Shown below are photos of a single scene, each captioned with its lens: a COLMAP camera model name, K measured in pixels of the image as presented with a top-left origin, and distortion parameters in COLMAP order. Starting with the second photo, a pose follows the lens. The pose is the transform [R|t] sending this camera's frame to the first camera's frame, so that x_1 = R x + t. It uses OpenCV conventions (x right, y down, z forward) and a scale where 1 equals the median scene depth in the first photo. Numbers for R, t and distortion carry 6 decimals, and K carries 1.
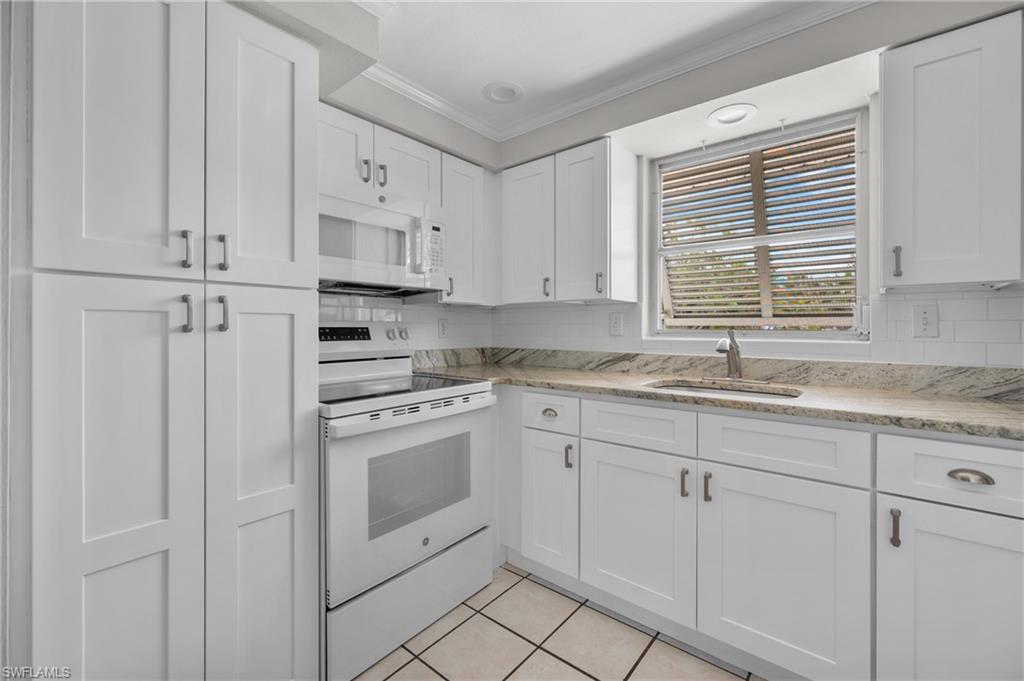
lens RADIAL K [[431.5, 0, 516.6], [0, 431.5, 329.3], [0, 0, 1]] dist [0.000325, 0.000008]
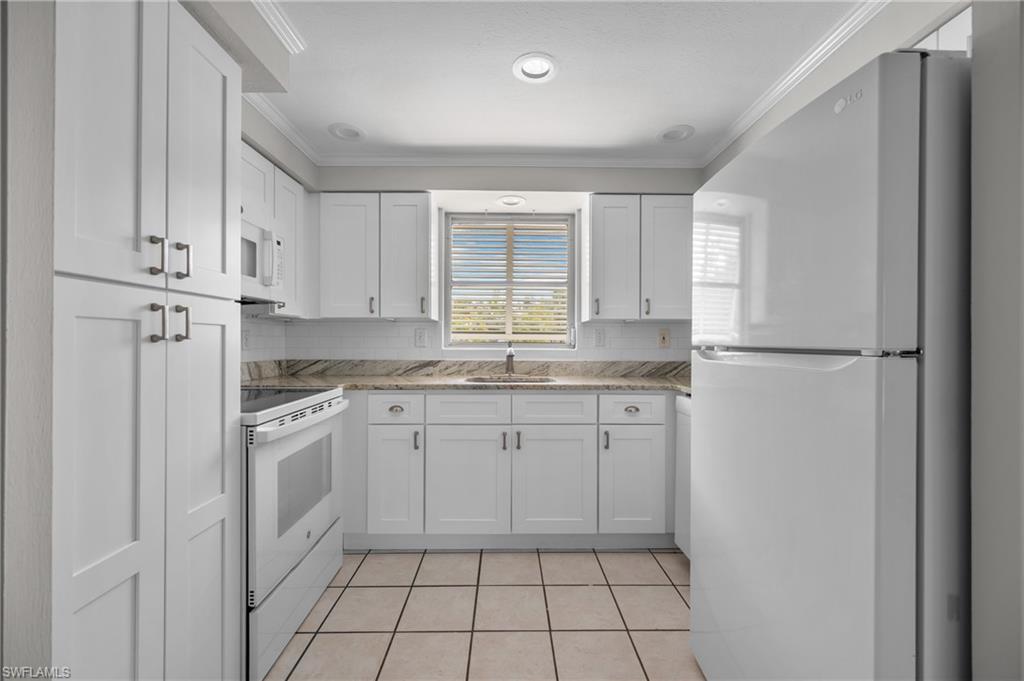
lens RADIAL K [[421.3, 0, 512.7], [0, 421.3, 343.6], [0, 0, 1]] dist [-0.000726, -0.000145]
pose [[0.761342, 0.000294, 0.648350, -0.448262], [-0.001713, 0.999997, 0.001558, 0.004028], [-0.648348, -0.002297, 0.761341, -0.130349]]
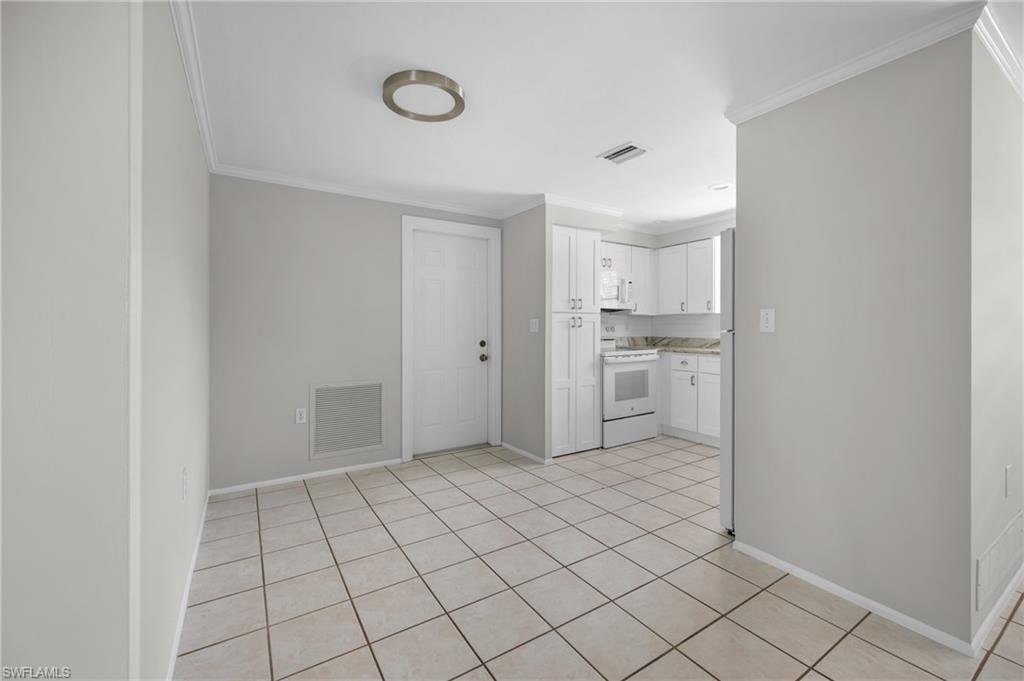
lens RADIAL K [[422.7, 0, 511.4], [0, 422.7, 328.4], [0, 0, 1]] dist [-0.000165, -0.000028]
pose [[0.950668, 0.001334, -0.310208, -0.100144], [-0.000911, 0.999998, 0.001508, 0.006003], [0.310210, -0.001151, 0.950667, -1.435244]]
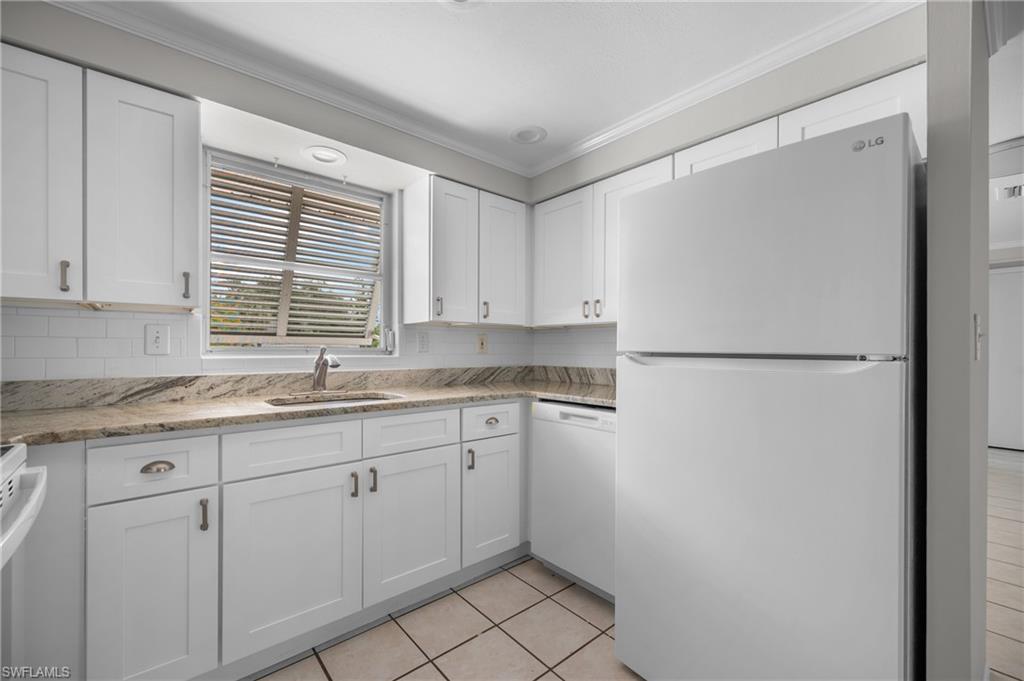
lens RADIAL K [[419.8, 0, 509.9], [0, 419.8, 349.6], [0, 0, 1]] dist [0.000388, -0.000052]
pose [[0.172041, -0.002156, 0.985087, -0.482411], [-0.002392, 0.999994, 0.002607, 0.003073], [-0.985087, -0.002805, 0.172034, 0.333442]]
